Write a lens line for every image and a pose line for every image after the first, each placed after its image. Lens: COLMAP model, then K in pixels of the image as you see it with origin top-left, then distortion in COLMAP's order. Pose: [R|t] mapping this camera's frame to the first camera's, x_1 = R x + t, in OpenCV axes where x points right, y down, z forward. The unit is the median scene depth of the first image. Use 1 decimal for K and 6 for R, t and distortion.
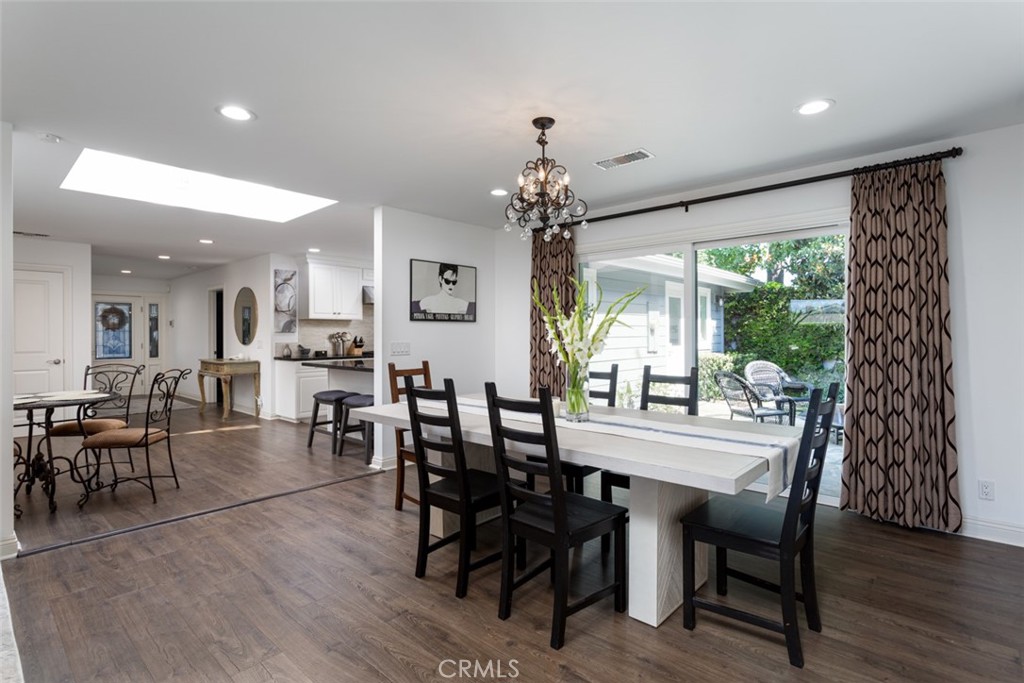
lens RADIAL K [[523.5, 0, 503.9], [0, 523.5, 339.1], [0, 0, 1]] dist [0.002402, 0.001291]
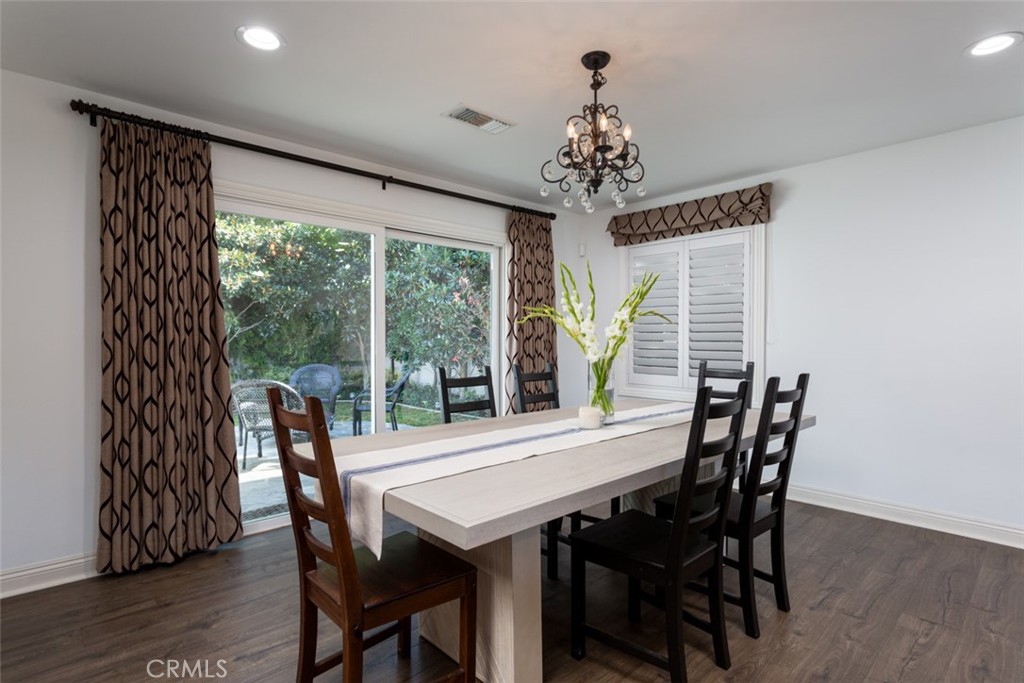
lens RADIAL K [[523.5, 0, 515.2], [0, 523.5, 343.8], [0, 0, 1]] dist [0.002402, 0.001291]
pose [[0.063612, -0.008617, 0.997937, -0.561814], [0.004459, 0.999955, 0.008351, 0.003363], [-0.997965, 0.003918, 0.063648, 0.838391]]
